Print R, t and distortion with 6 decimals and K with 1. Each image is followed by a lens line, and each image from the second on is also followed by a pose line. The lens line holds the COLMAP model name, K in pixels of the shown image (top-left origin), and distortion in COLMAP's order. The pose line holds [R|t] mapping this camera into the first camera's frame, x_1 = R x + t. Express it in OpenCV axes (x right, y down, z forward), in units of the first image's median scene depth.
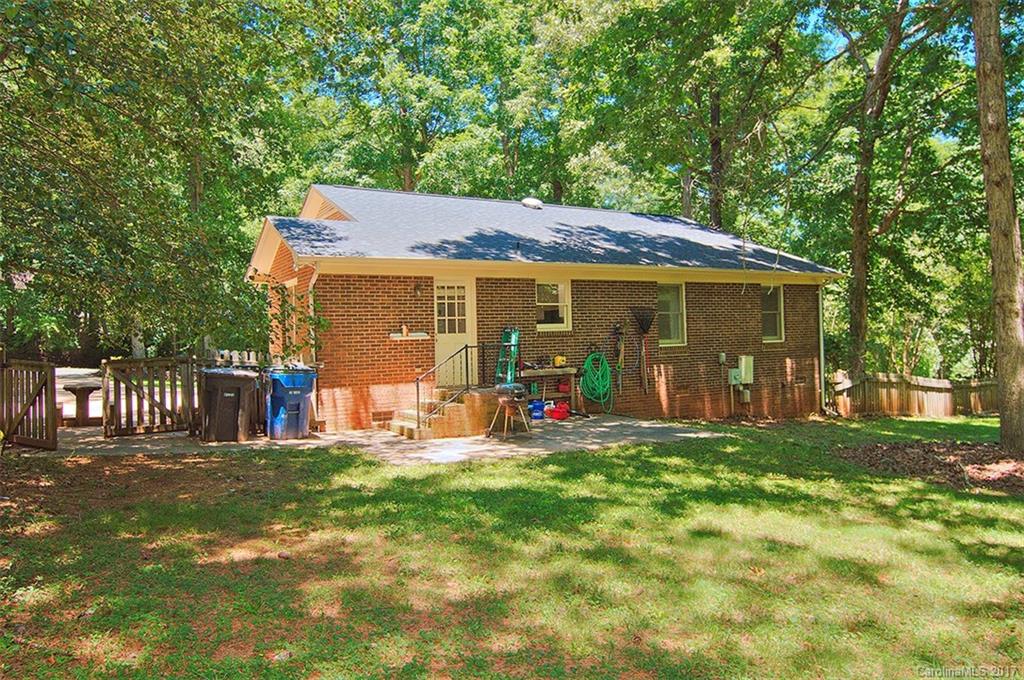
lens RADIAL K [[702.9, 0, 511.9], [0, 702.9, 340.8], [0, 0, 1]] dist [0.005261, 0.000386]
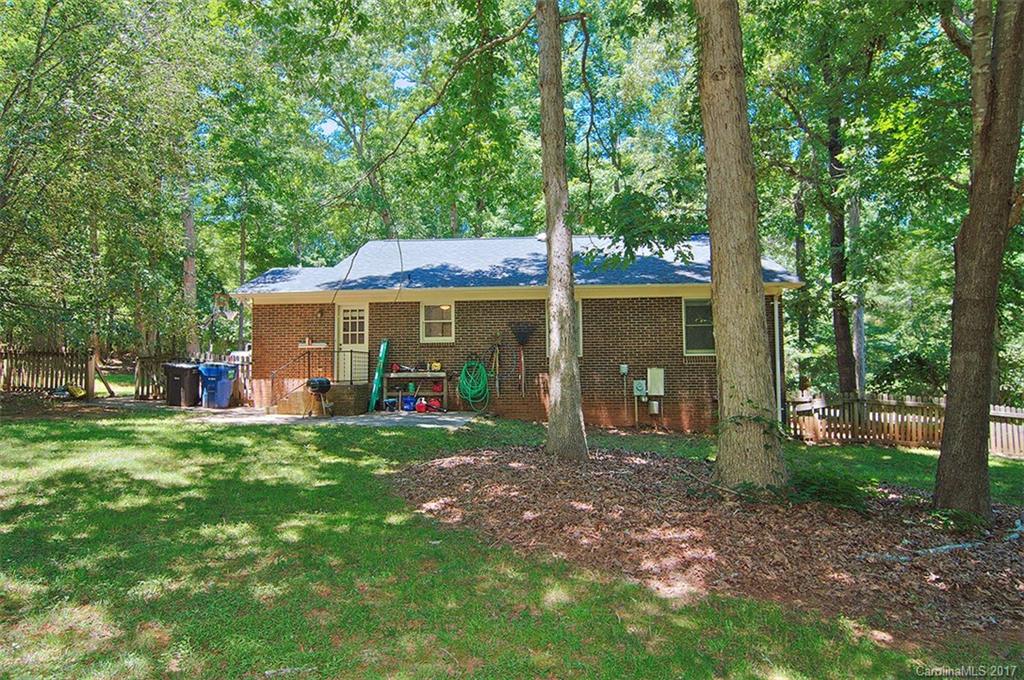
lens RADIAL K [[615.4, 0, 511.8], [0, 615.4, 337.5], [0, 0, 1]] dist [-0.002324, -0.000360]
pose [[0.820717, -0.006757, -0.571295, 0.798104], [-0.014780, 0.999344, -0.033053, 0.011231], [0.571143, 0.035571, 0.820079, 0.175949]]
